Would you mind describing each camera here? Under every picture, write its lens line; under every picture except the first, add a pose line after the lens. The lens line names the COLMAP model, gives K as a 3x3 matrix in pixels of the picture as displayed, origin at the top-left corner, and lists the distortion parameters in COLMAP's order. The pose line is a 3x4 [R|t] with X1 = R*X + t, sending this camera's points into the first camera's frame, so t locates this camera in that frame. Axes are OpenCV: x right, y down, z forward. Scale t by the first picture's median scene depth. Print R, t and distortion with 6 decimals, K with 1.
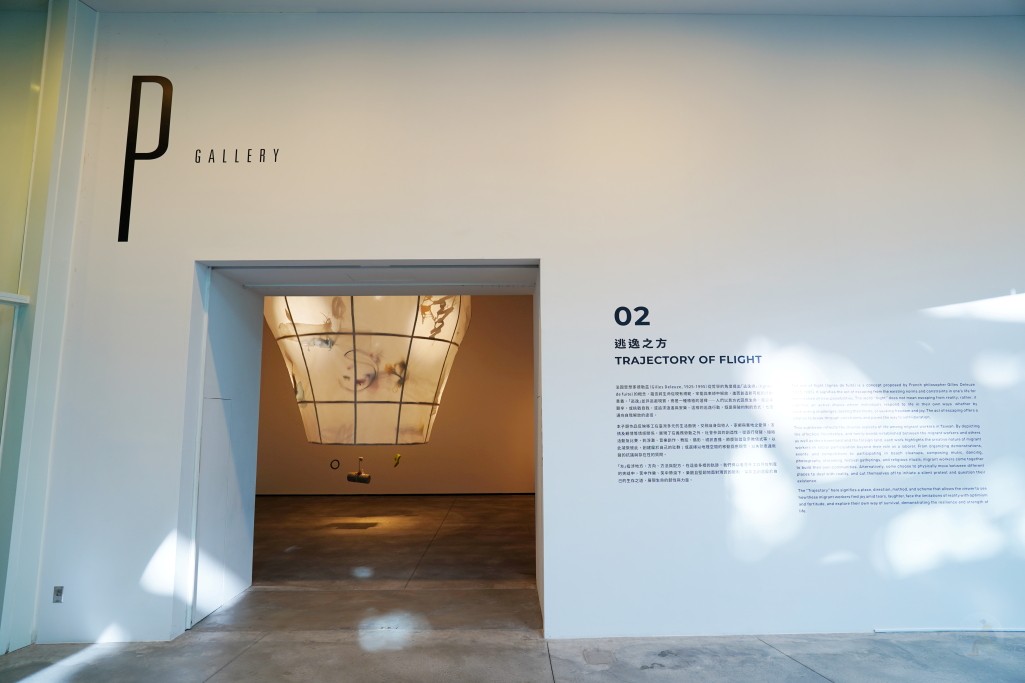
lens RADIAL K [[572.7, 0, 512.5], [0, 572.7, 341.5], [0, 0, 1]] dist [-0.000838, -0.000061]
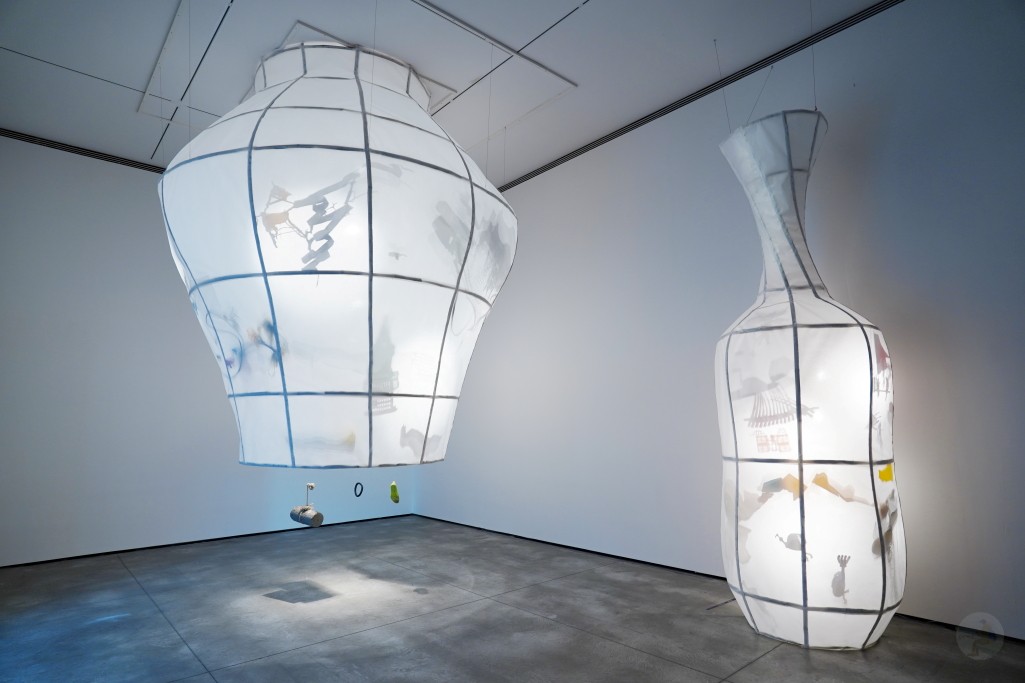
lens RADIAL K [[572.7, 0, 512.5], [0, 572.7, 341.5], [0, 0, 1]] dist [-0.000838, -0.000061]
pose [[0.629691, -0.115765, -0.768171, 0.384942], [0.108946, 0.992222, -0.060223, 0.112962], [0.769168, -0.045767, 0.637406, 0.804730]]
